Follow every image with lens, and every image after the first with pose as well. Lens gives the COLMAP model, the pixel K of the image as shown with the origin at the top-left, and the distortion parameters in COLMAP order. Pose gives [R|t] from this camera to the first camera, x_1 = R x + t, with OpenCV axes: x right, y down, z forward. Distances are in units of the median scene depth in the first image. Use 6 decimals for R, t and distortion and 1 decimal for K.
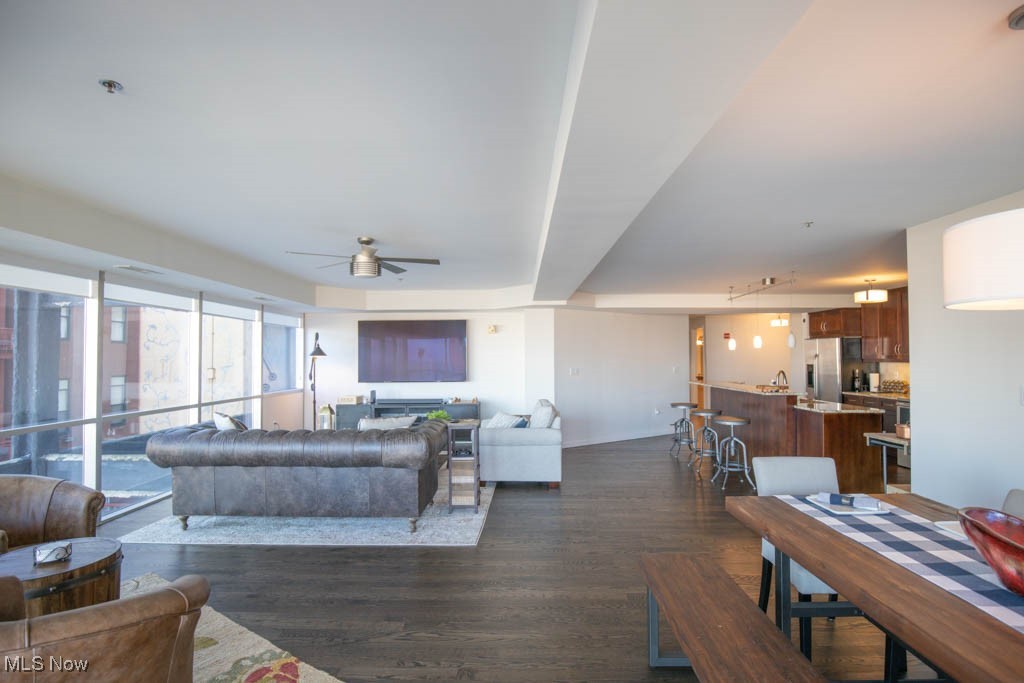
lens RADIAL K [[498.6, 0, 520.3], [0, 498.6, 346.4], [0, 0, 1]] dist [-0.022874, 0.000470]
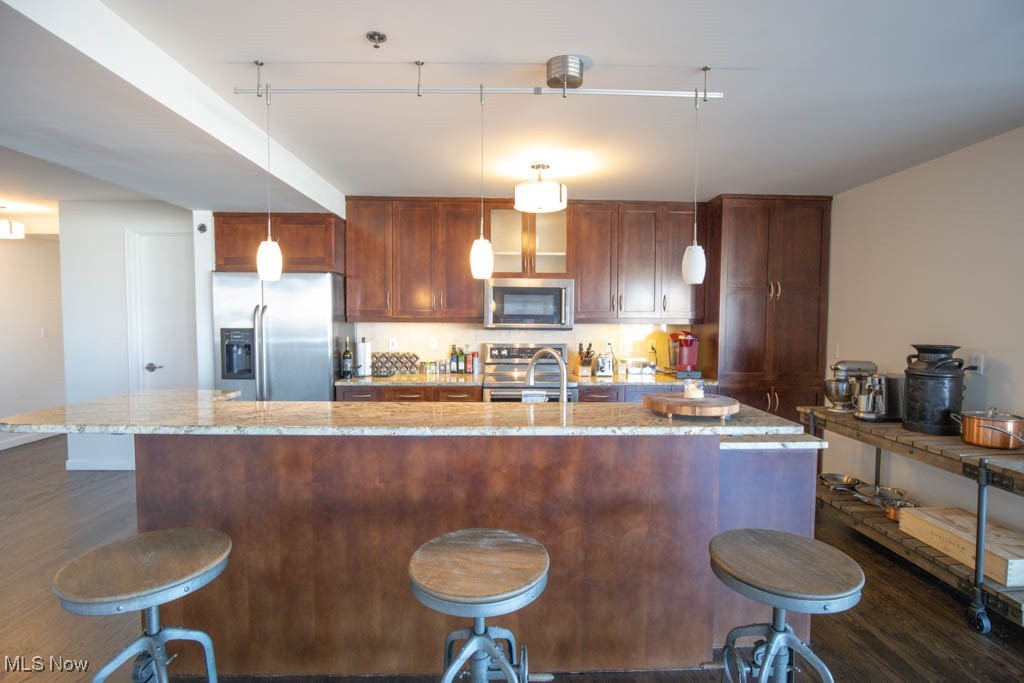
lens RADIAL K [[500.4, 0, 512.0], [0, 500.4, 341.5], [0, 0, 1]] dist [-0.018239, 0.000906]
pose [[-0.025472, -0.043180, 0.998743, 0.143758], [-0.028869, 0.998682, 0.042441, 0.024774], [-0.999259, -0.027751, -0.026685, 0.854292]]
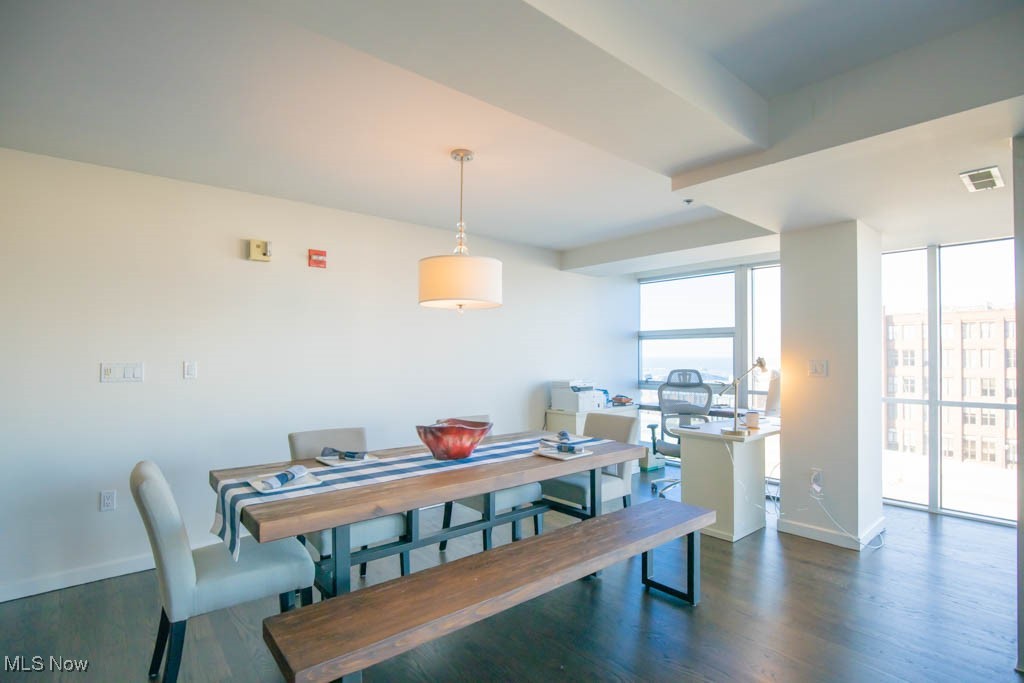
lens RADIAL K [[498.6, 0, 520.3], [0, 498.6, 346.4], [0, 0, 1]] dist [-0.022874, 0.000470]
pose [[-0.651590, 0.015223, 0.758418, -0.105726], [-0.015904, 0.999305, -0.033721, 0.026523], [-0.758404, -0.034034, -0.650895, 0.383162]]
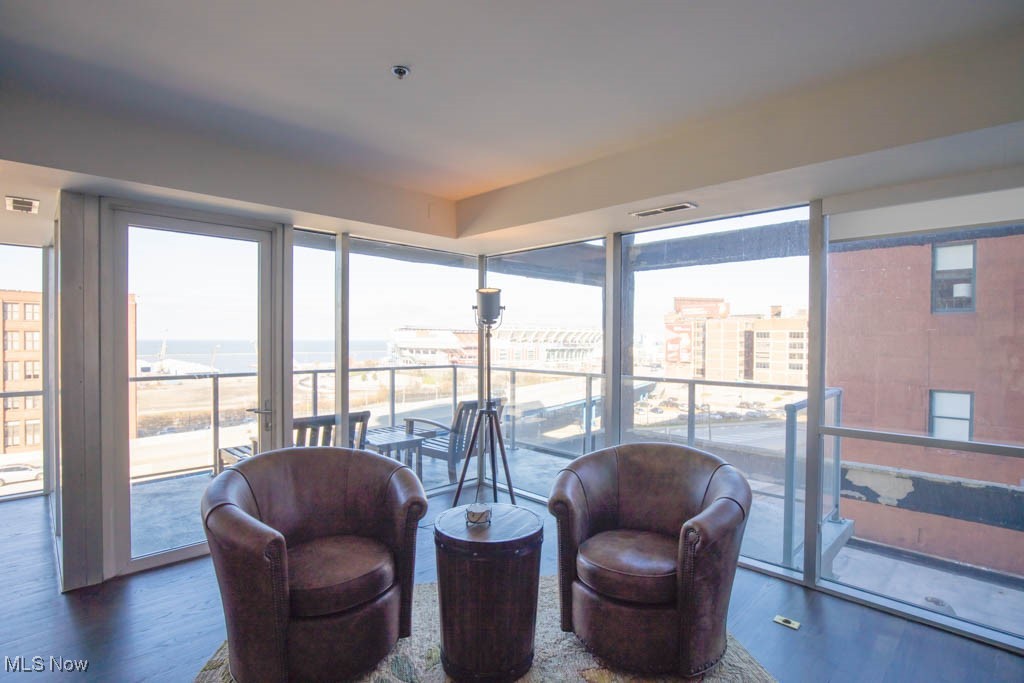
lens RADIAL K [[498.6, 0, 520.3], [0, 498.6, 346.4], [0, 0, 1]] dist [-0.022874, 0.000470]
pose [[-0.704903, 0.010673, -0.709224, -0.066281], [0.013322, 0.999910, 0.001807, 0.015170], [0.709179, -0.008175, -0.704981, 0.484129]]
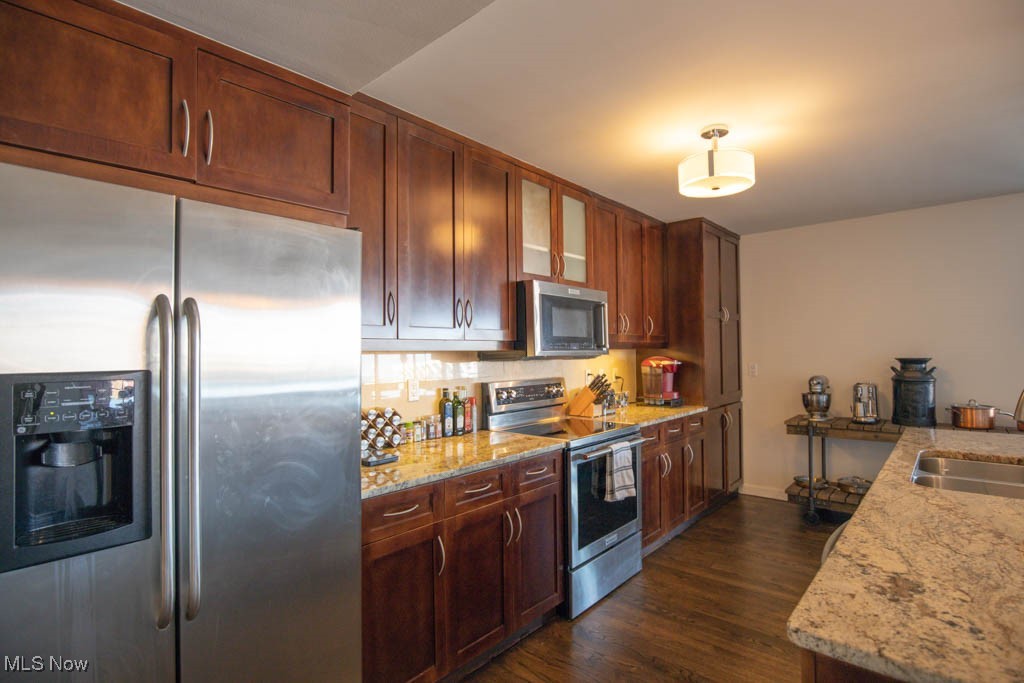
lens RADIAL K [[502.5, 0, 518.2], [0, 502.5, 347.5], [0, 0, 1]] dist [-0.023311, 0.000231]
pose [[-0.744416, 0.019627, 0.667427, 0.467307], [0.000436, 0.999582, -0.028908, 0.037578], [-0.667715, -0.021229, -0.744114, 1.142139]]
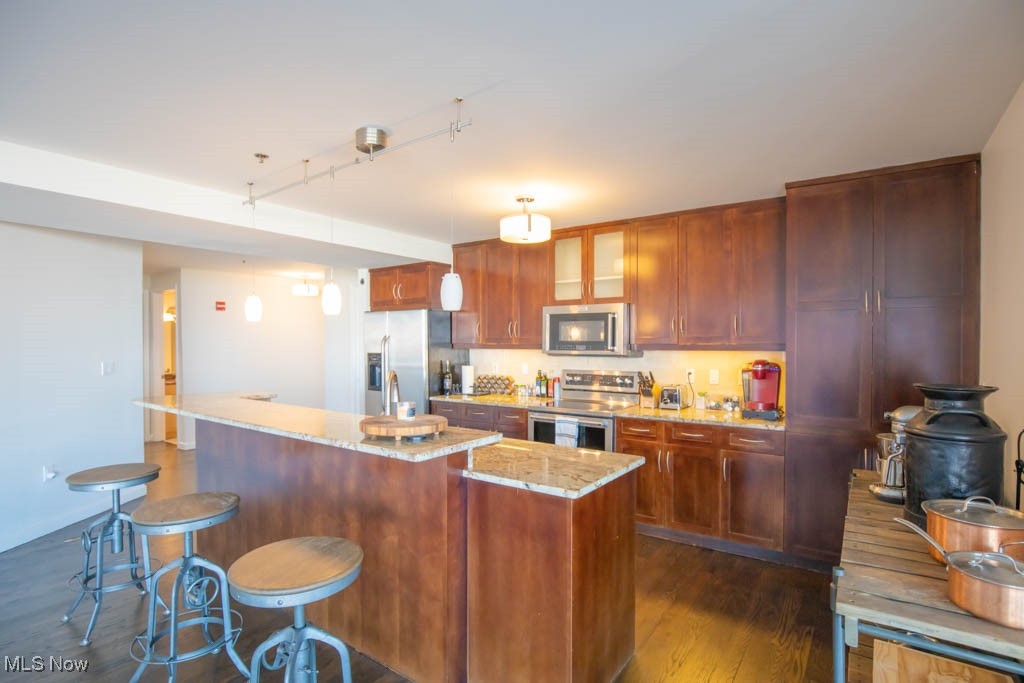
lens RADIAL K [[502.5, 0, 518.2], [0, 502.5, 347.5], [0, 0, 1]] dist [-0.023311, 0.000231]
pose [[0.577086, -0.002191, 0.816681, 0.206425], [-0.020699, 0.999636, 0.017309, 0.017154], [-0.816421, -0.026893, 0.576830, 0.559755]]
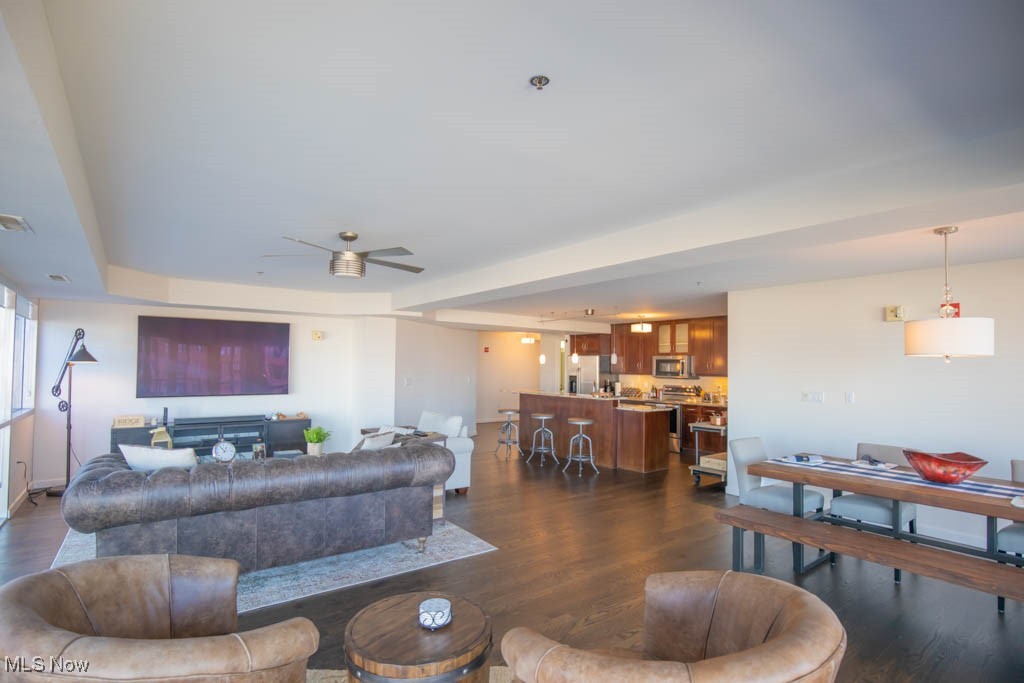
lens RADIAL K [[502.0, 0, 513.8], [0, 502.0, 352.2], [0, 0, 1]] dist [-0.020967, -0.000337]
pose [[0.794878, 0.031008, 0.605977, -0.362362], [-0.028185, 0.999502, -0.014174, -0.001665], [-0.606115, -0.005813, 0.795356, 0.068592]]
